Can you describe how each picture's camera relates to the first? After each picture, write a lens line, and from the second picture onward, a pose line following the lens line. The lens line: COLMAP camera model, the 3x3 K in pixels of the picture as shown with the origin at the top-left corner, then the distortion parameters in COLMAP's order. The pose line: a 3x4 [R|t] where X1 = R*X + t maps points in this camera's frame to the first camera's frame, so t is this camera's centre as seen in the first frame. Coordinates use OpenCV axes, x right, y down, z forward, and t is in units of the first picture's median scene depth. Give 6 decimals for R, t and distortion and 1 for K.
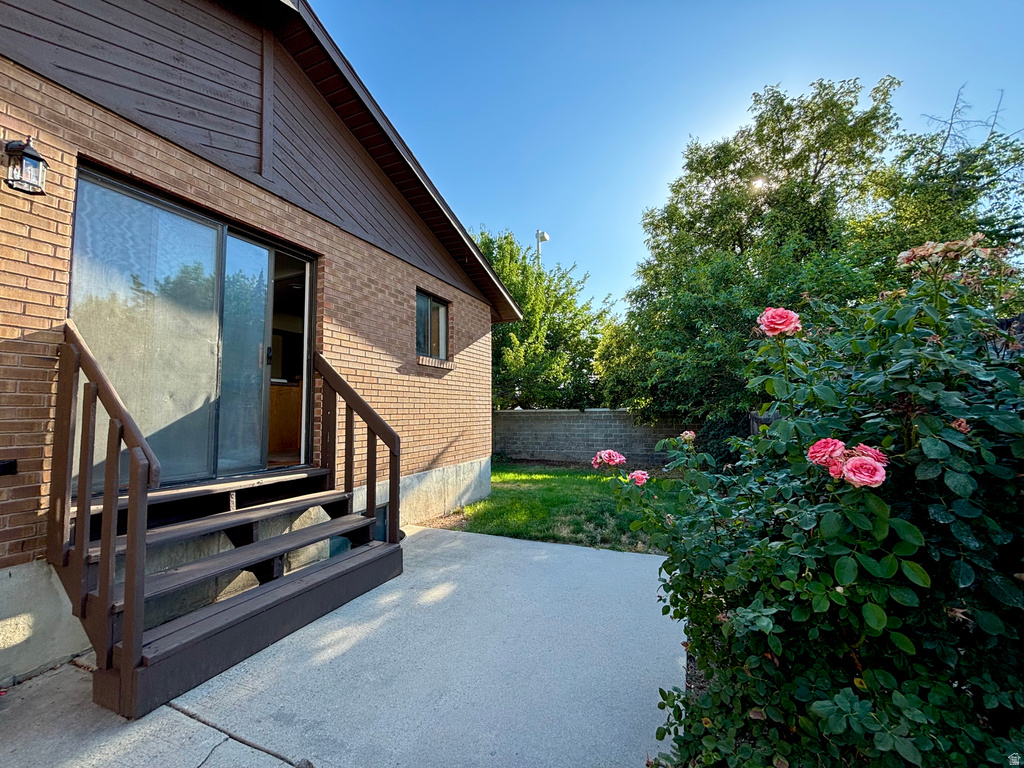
lens RADIAL K [[414.0, 0, 510.2], [0, 414.0, 385.9], [0, 0, 1]] dist [0.002290, -0.000941]
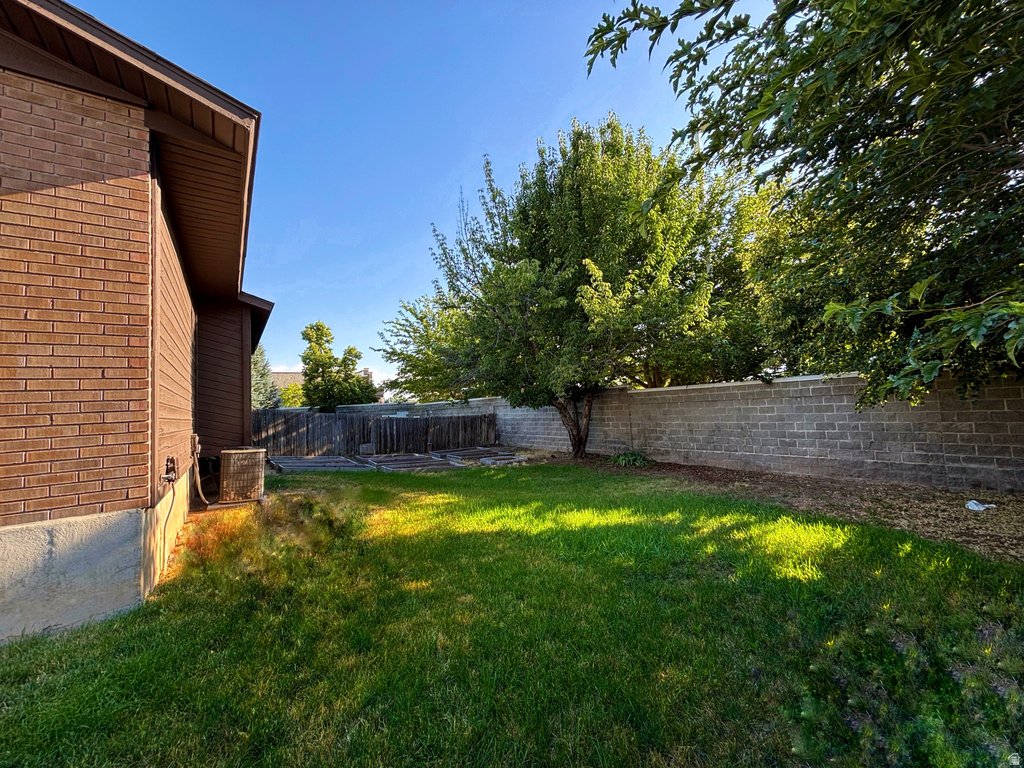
lens RADIAL K [[414.0, 0, 513.8], [0, 414.0, 383.4], [0, 0, 1]] dist [0.002290, -0.000941]
pose [[0.853351, -0.064207, -0.517368, 0.172852], [0.076617, 0.997057, 0.002634, 0.034081], [0.515676, -0.041887, 0.855759, 0.347916]]
